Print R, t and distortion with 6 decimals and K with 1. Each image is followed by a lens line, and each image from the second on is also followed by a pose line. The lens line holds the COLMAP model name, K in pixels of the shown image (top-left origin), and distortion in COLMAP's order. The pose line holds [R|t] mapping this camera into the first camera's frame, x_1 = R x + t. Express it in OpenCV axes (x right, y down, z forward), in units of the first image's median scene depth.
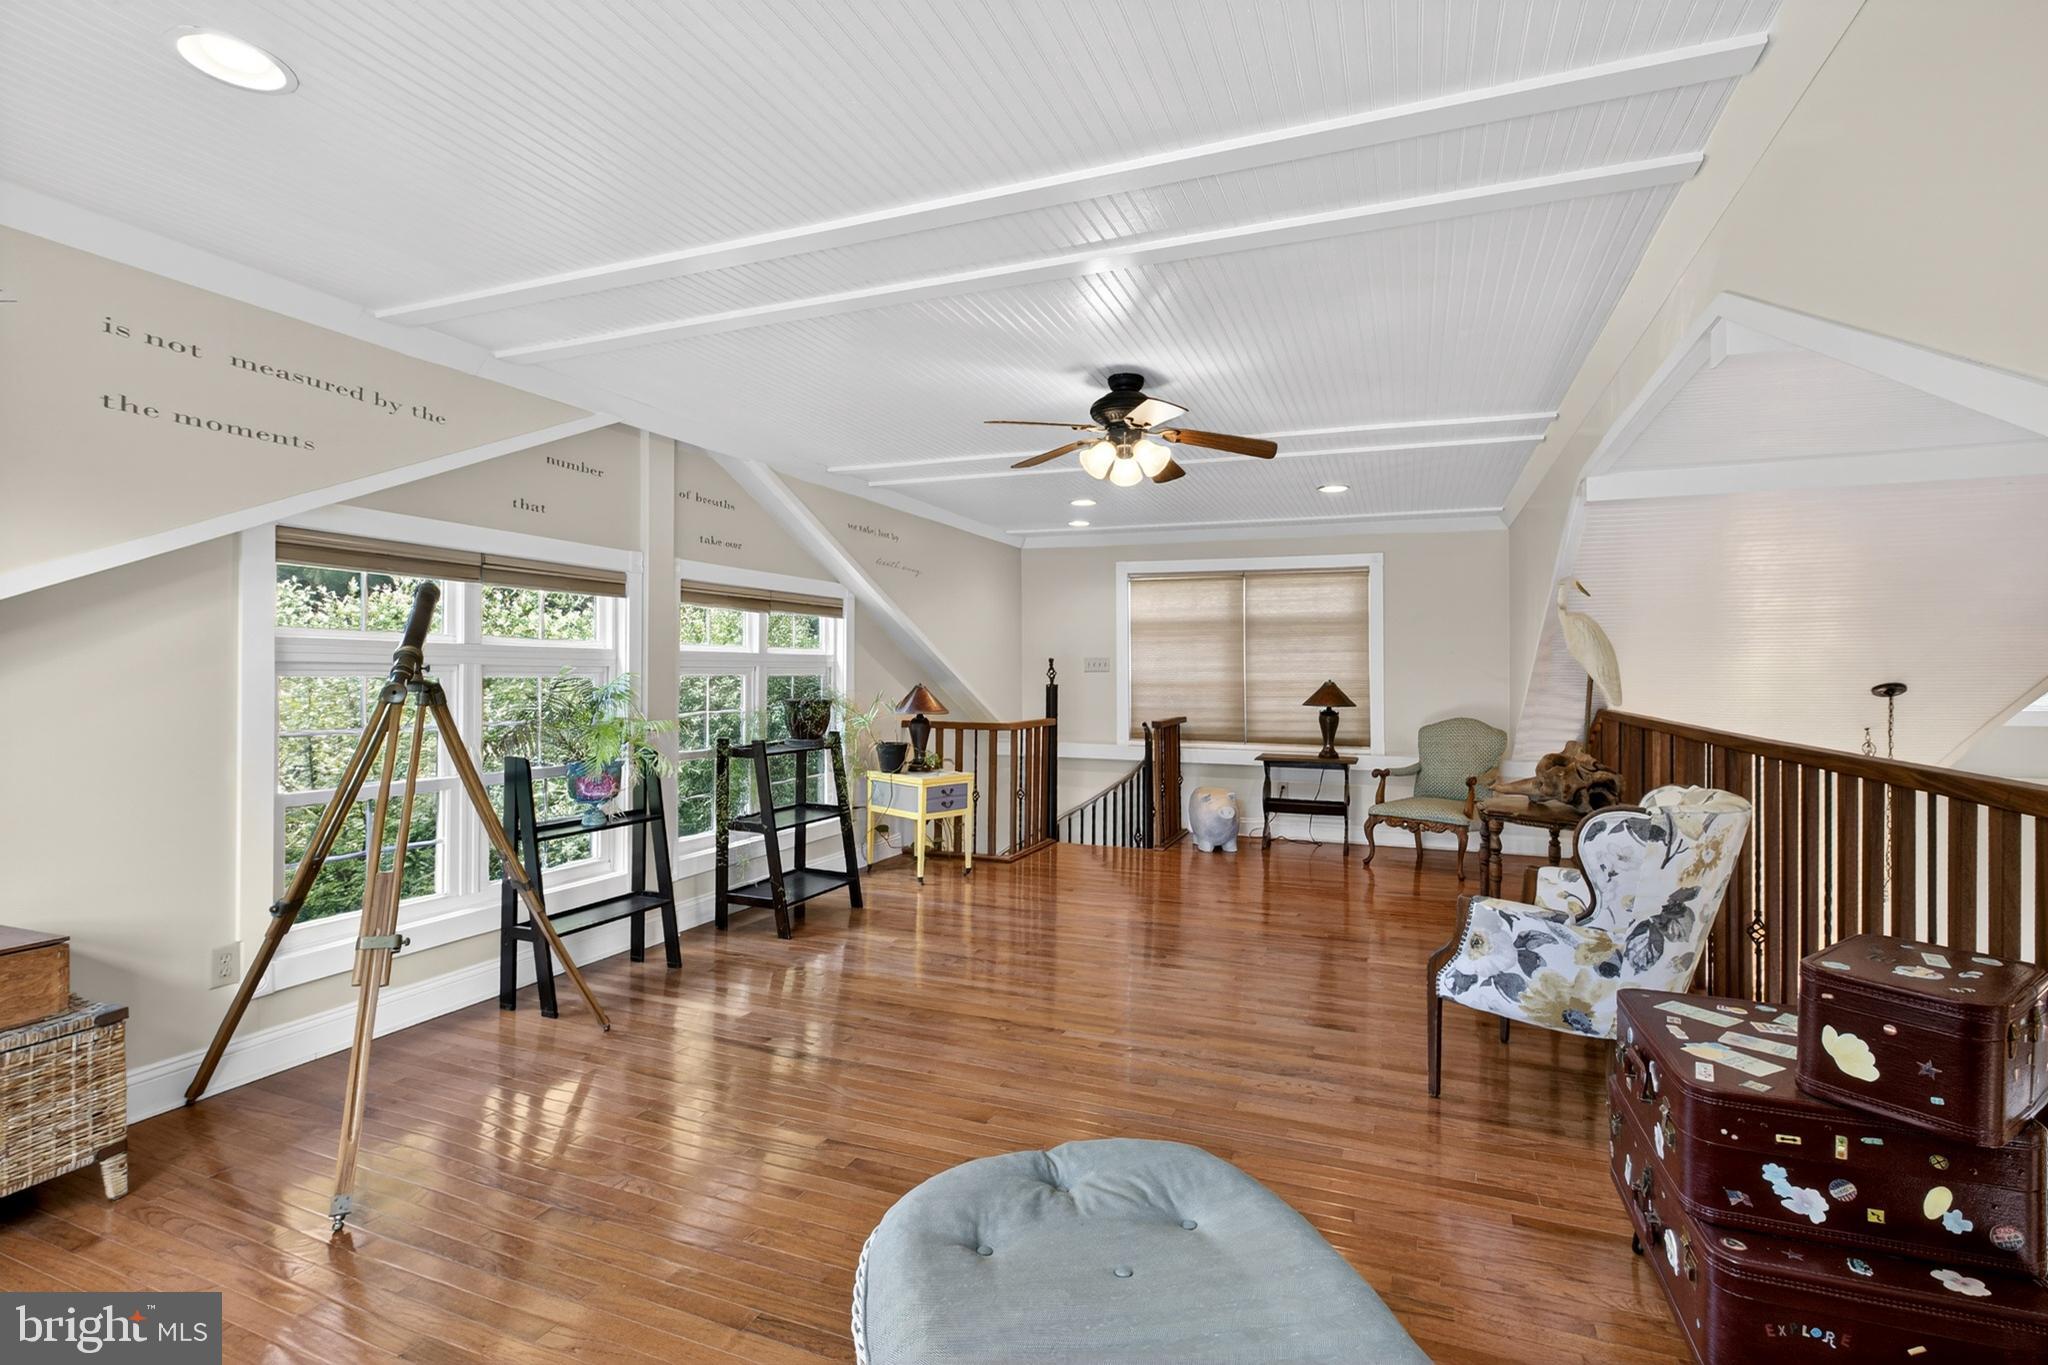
lens RADIAL K [[930.9, 0, 1024.0], [0, 930.9, 682.5], [0, 0, 1]] dist [-0.001351, -0.000011]
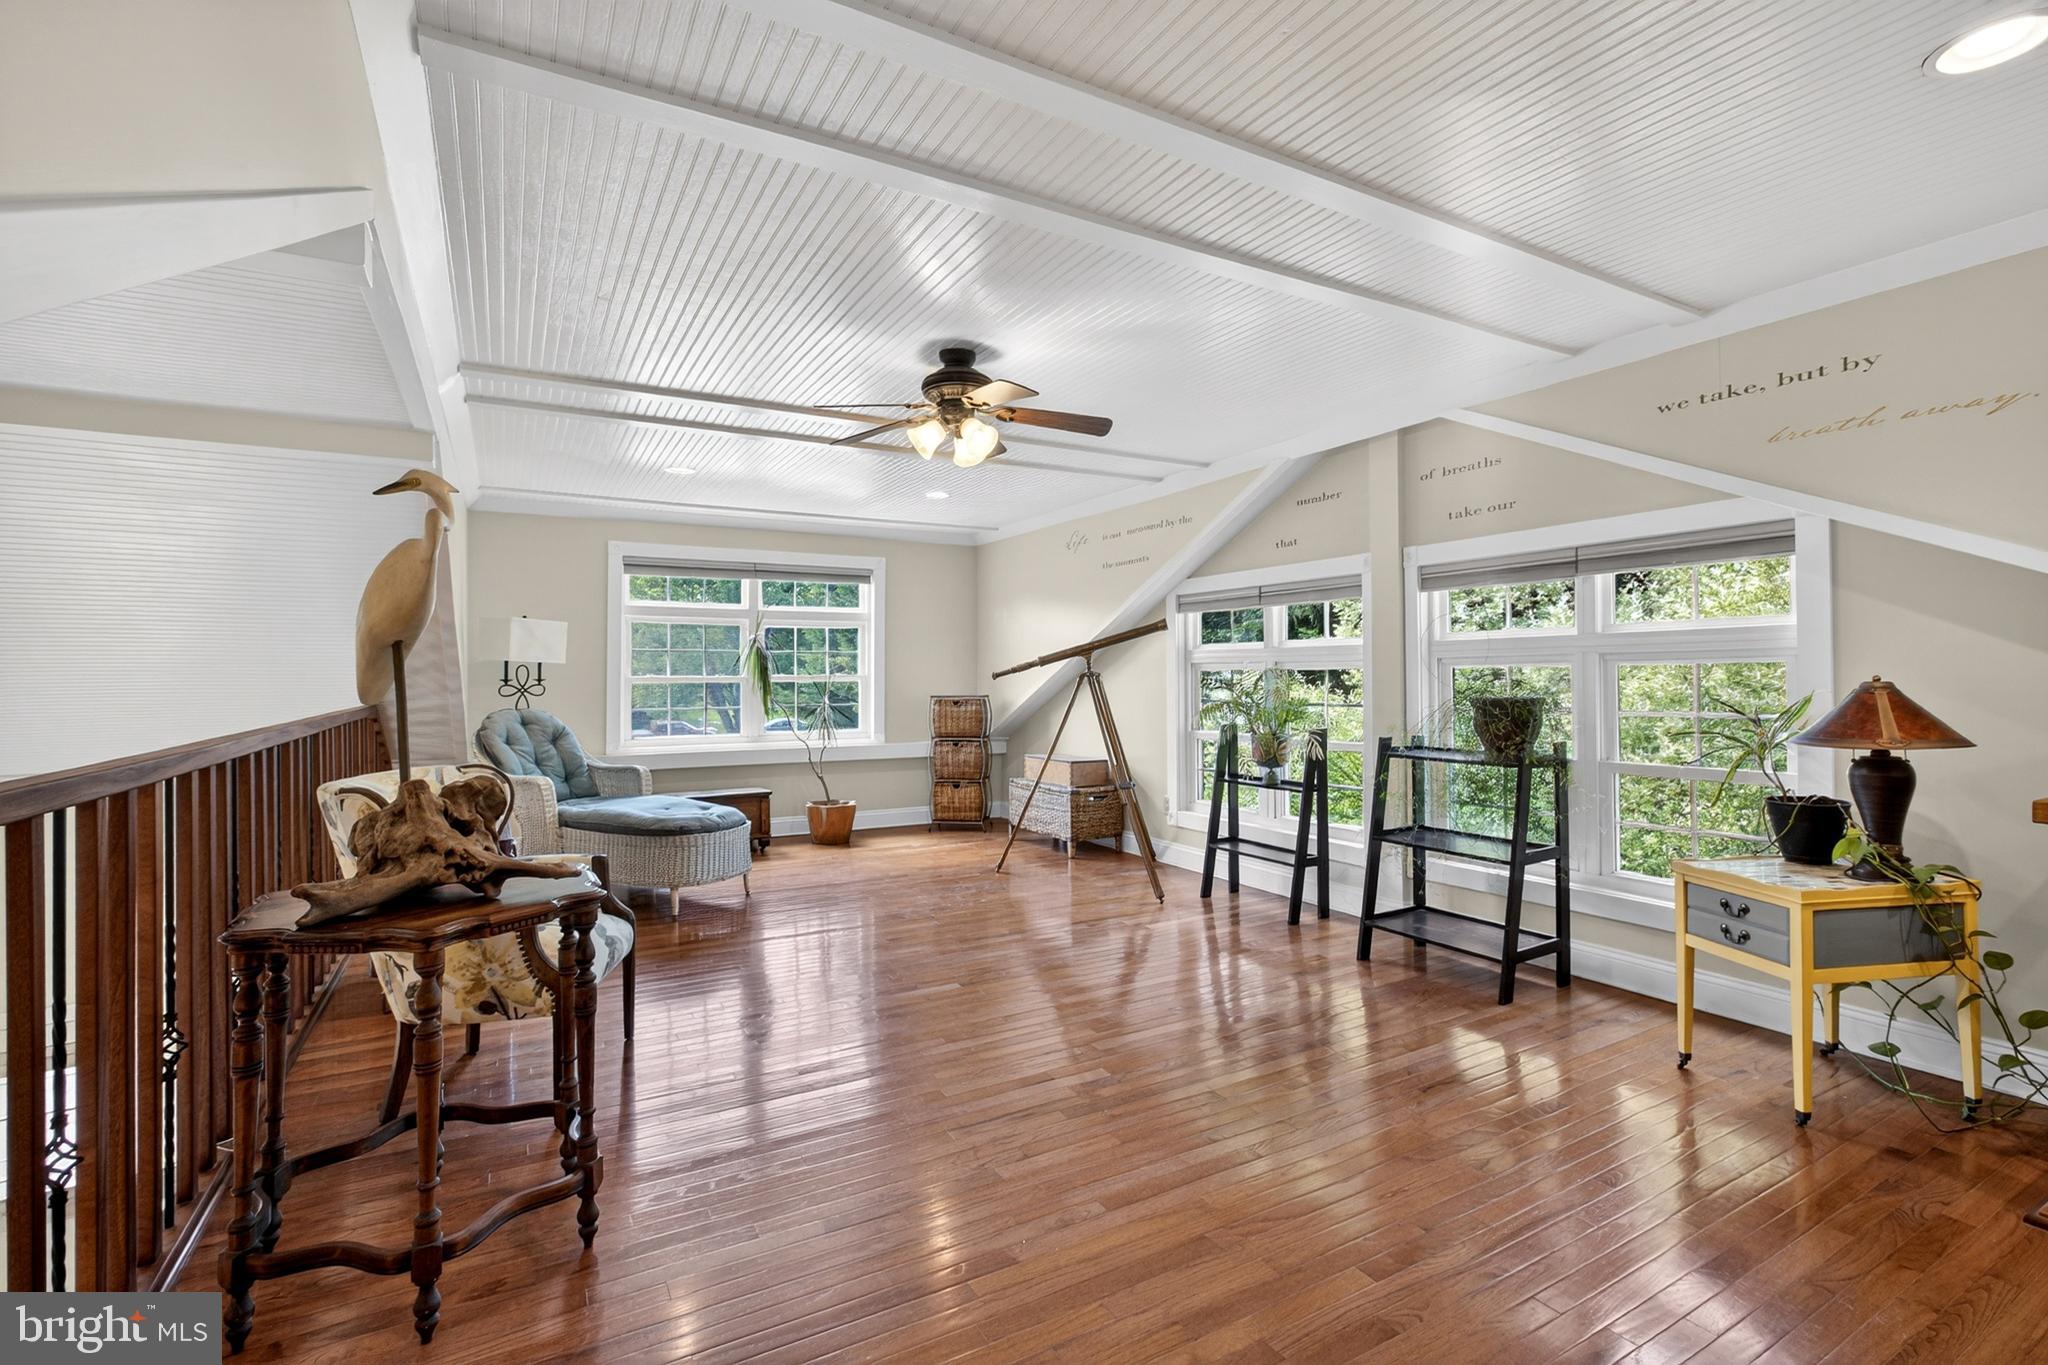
lens RADIAL K [[930.9, 0, 1024.0], [0, 930.9, 682.5], [0, 0, 1]] dist [-0.001351, -0.000011]
pose [[-0.627246, 0.014831, -0.778680, 0.709184], [0.000479, 0.999826, 0.018657, -0.010494], [0.778821, 0.011330, -0.627143, 1.439539]]
